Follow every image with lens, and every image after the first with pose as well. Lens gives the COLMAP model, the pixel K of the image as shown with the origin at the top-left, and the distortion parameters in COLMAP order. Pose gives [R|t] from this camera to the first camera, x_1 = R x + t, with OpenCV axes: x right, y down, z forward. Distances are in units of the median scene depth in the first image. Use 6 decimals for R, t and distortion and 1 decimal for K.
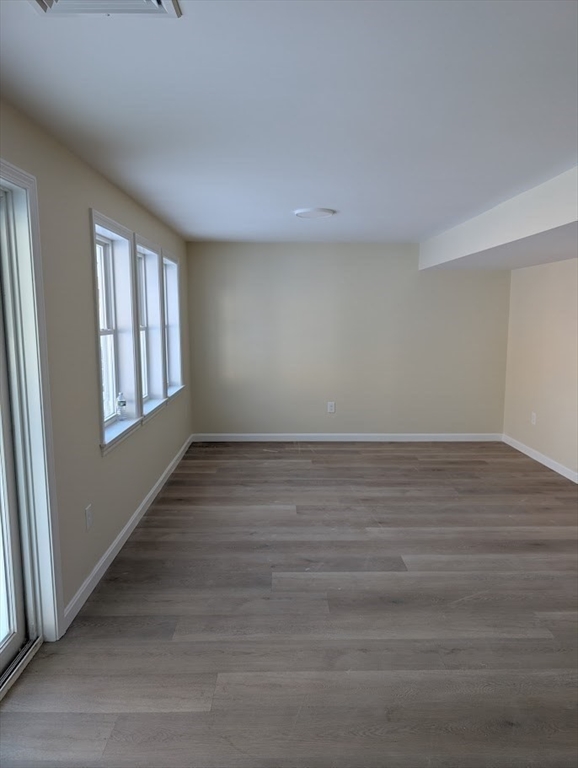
lens RADIAL K [[544.7, 0, 289.6], [0, 544.7, 387.2], [0, 0, 1]] dist [0.025650, -0.029486]
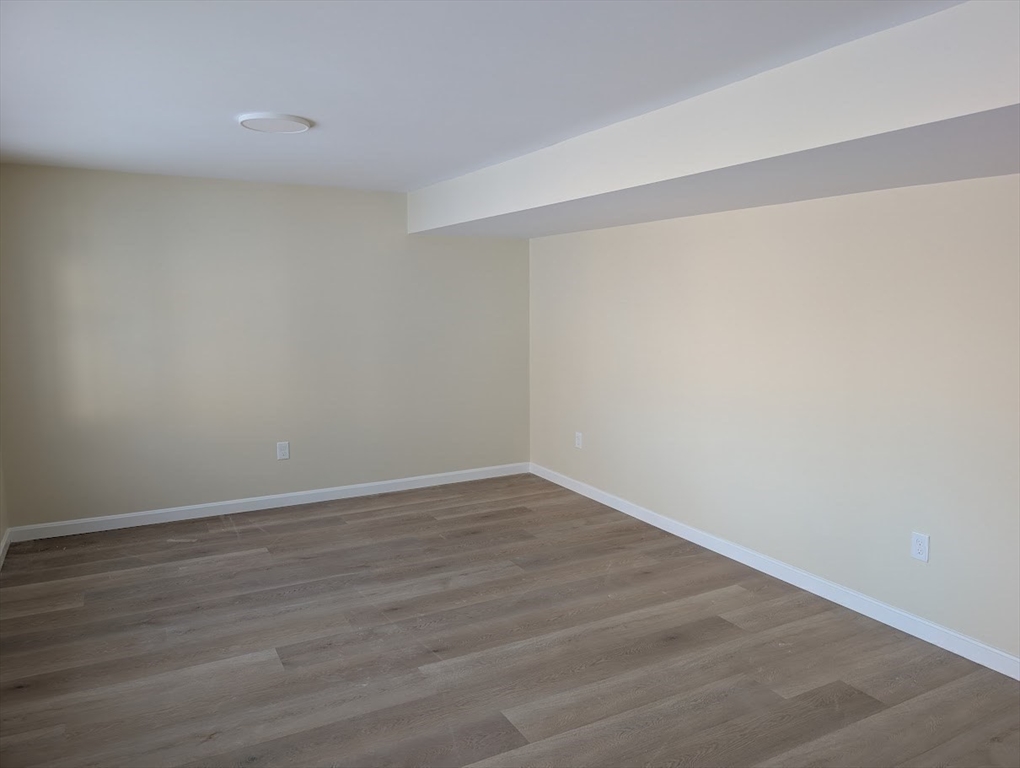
lens RADIAL K [[723.4, 0, 513.5], [0, 723.4, 374.4], [0, 0, 1]] dist [0.025650, -0.029486]
pose [[0.882071, -0.054668, 0.467935, -0.096123], [0.064464, 0.997908, -0.004932, -0.037209], [-0.466686, 0.034515, 0.883749, 0.209858]]
